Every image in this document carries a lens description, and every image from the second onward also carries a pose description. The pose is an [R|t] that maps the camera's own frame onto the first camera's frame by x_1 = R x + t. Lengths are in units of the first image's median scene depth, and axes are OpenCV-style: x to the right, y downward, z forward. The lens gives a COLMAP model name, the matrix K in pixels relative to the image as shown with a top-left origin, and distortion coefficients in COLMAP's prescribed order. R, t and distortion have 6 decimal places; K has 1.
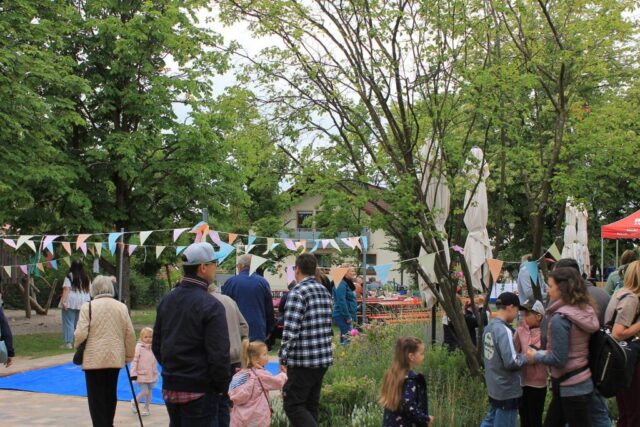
lens RADIAL K [[548.2, 0, 320.0], [0, 548.2, 213.5], [0, 0, 1]] dist [-0.012536, -0.000428]
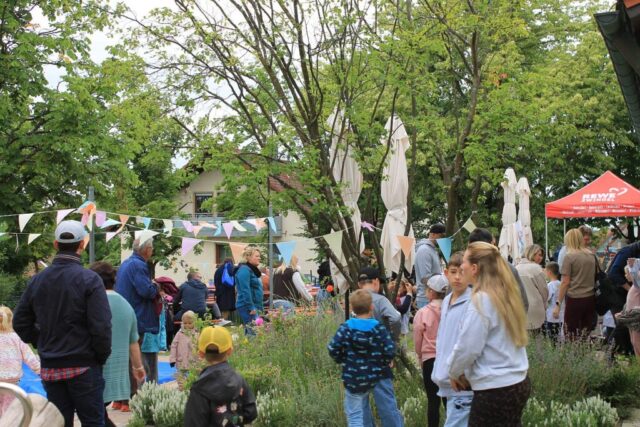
lens RADIAL K [[1022.5, 0, 320.0], [0, 1022.5, 213.5], [0, 0, 1]] dist [0.002321, -0.056801]
pose [[0.997047, -0.016284, 0.075049, 0.039406], [0.017086, 0.999804, -0.010047, 0.057608], [-0.074871, 0.011299, 0.997129, -0.702976]]
